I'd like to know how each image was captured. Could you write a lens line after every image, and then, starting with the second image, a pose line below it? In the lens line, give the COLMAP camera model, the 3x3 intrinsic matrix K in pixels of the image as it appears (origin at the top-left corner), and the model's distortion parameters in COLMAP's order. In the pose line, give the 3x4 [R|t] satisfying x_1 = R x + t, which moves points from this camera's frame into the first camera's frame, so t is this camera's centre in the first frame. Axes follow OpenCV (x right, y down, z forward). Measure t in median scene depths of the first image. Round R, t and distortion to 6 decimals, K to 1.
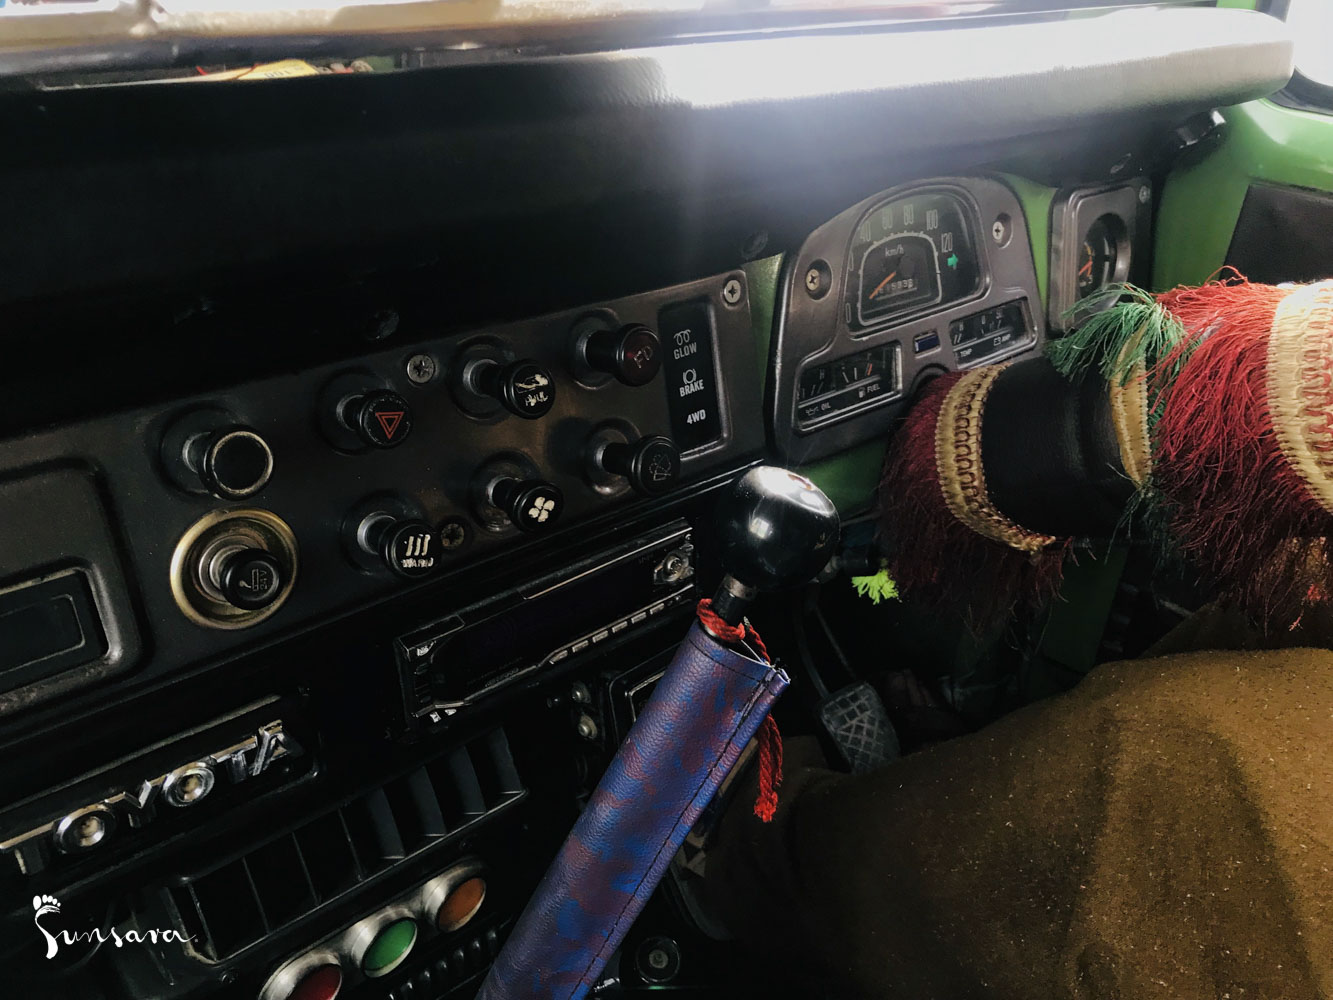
lens RADIAL K [[1017.7, 0, 663.9], [0, 1017.7, 503.4], [0, 0, 1]] dist [0.002911, -0.005787]
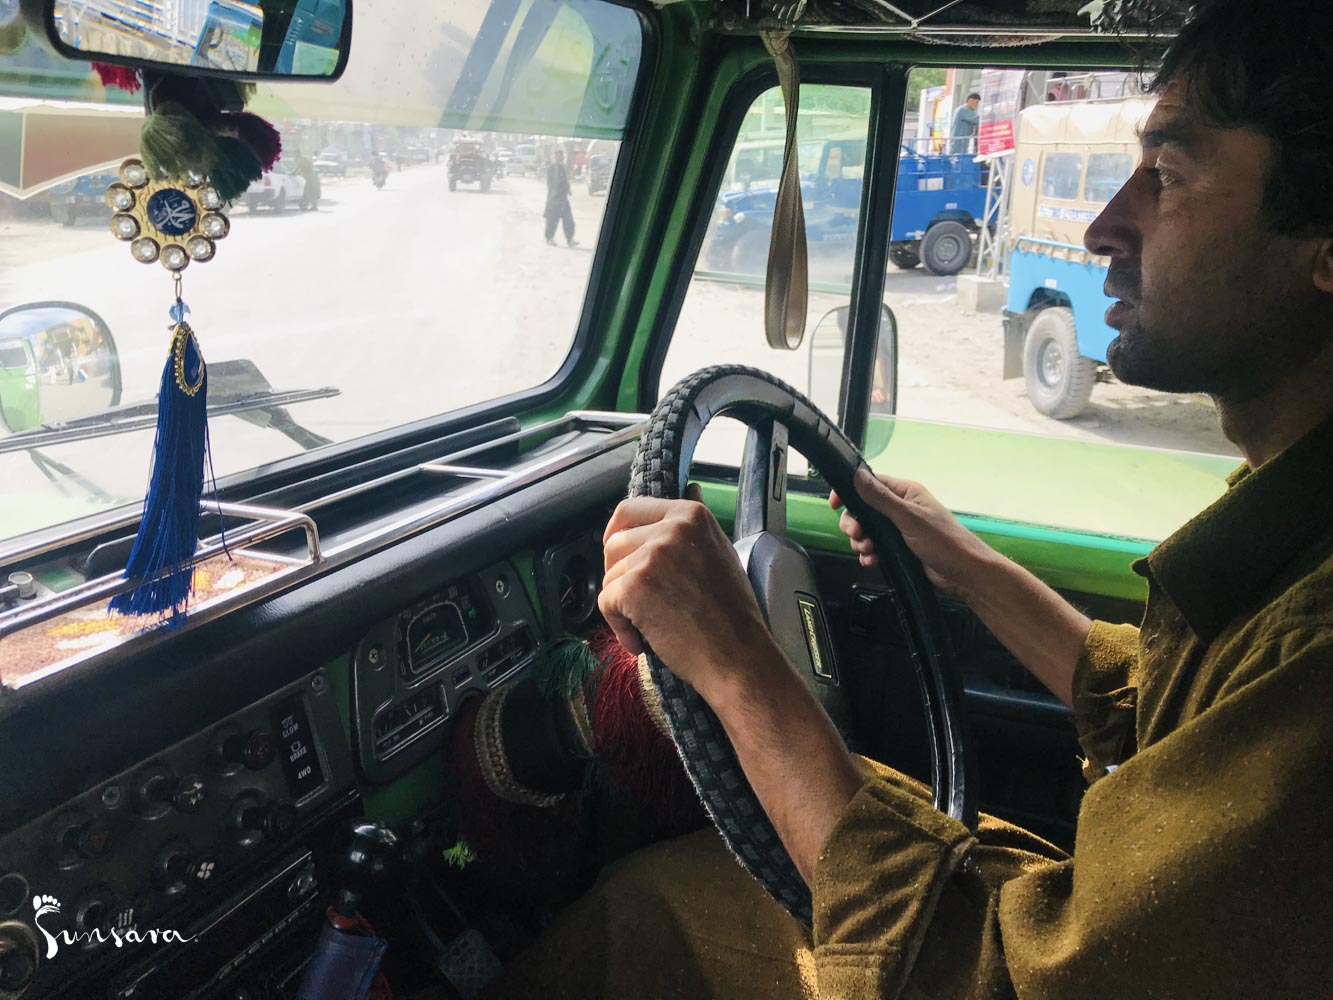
lens RADIAL K [[1017.7, 0, 655.9], [0, 1017.7, 486.1], [0, 0, 1]] dist [0.002911, -0.005787]
pose [[0.918437, -0.116921, 0.377893, -0.007785], [0.205693, 0.957167, -0.203767, -0.067746], [-0.337883, 0.264877, 0.903148, -0.531572]]
